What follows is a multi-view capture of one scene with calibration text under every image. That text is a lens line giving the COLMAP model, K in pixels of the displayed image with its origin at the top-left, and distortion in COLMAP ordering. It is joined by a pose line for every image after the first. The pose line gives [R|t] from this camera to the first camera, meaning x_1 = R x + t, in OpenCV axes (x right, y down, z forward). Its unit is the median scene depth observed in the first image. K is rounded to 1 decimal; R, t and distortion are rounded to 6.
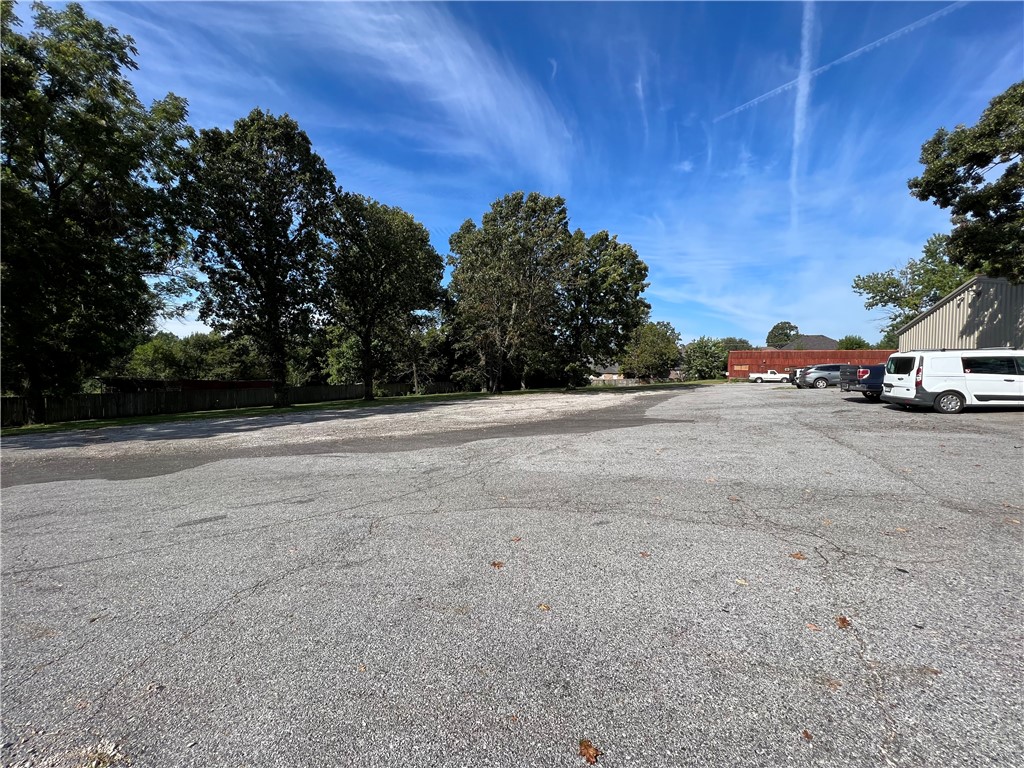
lens RADIAL K [[409.2, 0, 509.3], [0, 409.2, 388.6], [0, 0, 1]] dist [-0.000072, 0.000087]
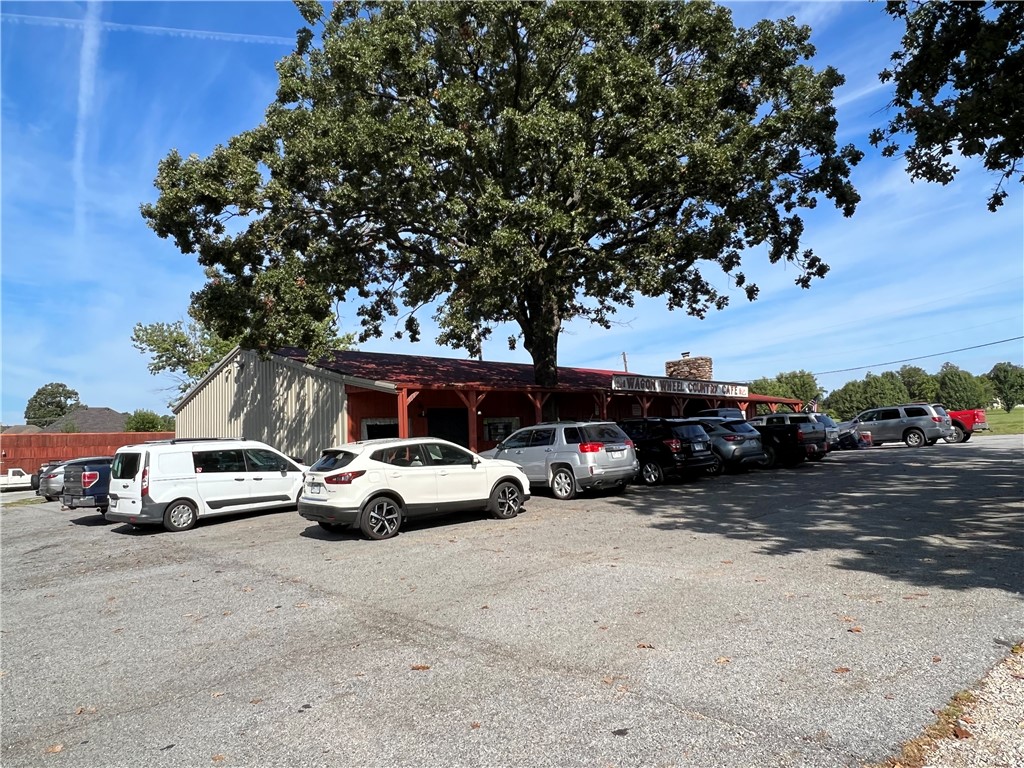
lens RADIAL K [[694.5, 0, 516.0], [0, 694.5, 367.1], [0, 0, 1]] dist [-0.006475, -0.004025]
pose [[0.399431, 0.077910, 0.913447, 0.129514], [0.089586, 0.988296, -0.123468, -0.014621], [-0.912376, 0.131149, 0.387776, -0.030332]]
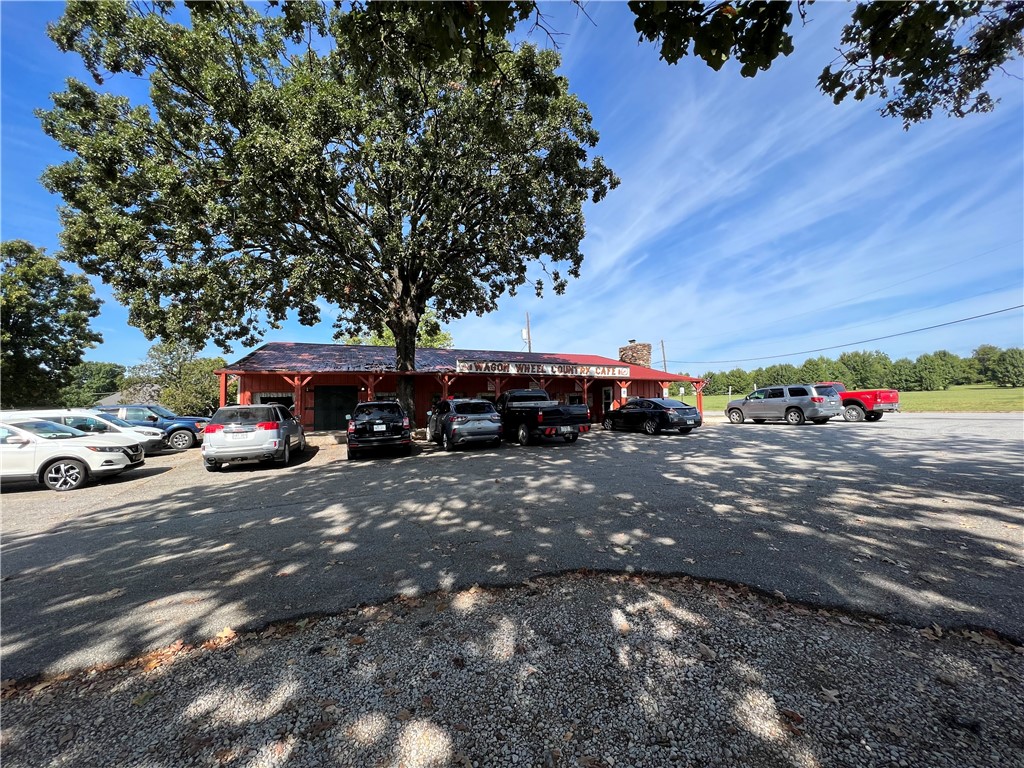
lens RADIAL K [[408.9, 0, 513.8], [0, 408.9, 373.1], [0, 0, 1]] dist [-0.009116, -0.000082]
pose [[0.708472, 0.032483, 0.704991, 0.887857], [0.054364, 0.993460, -0.100407, -0.011162], [-0.703642, 0.109462, 0.702073, -0.504727]]
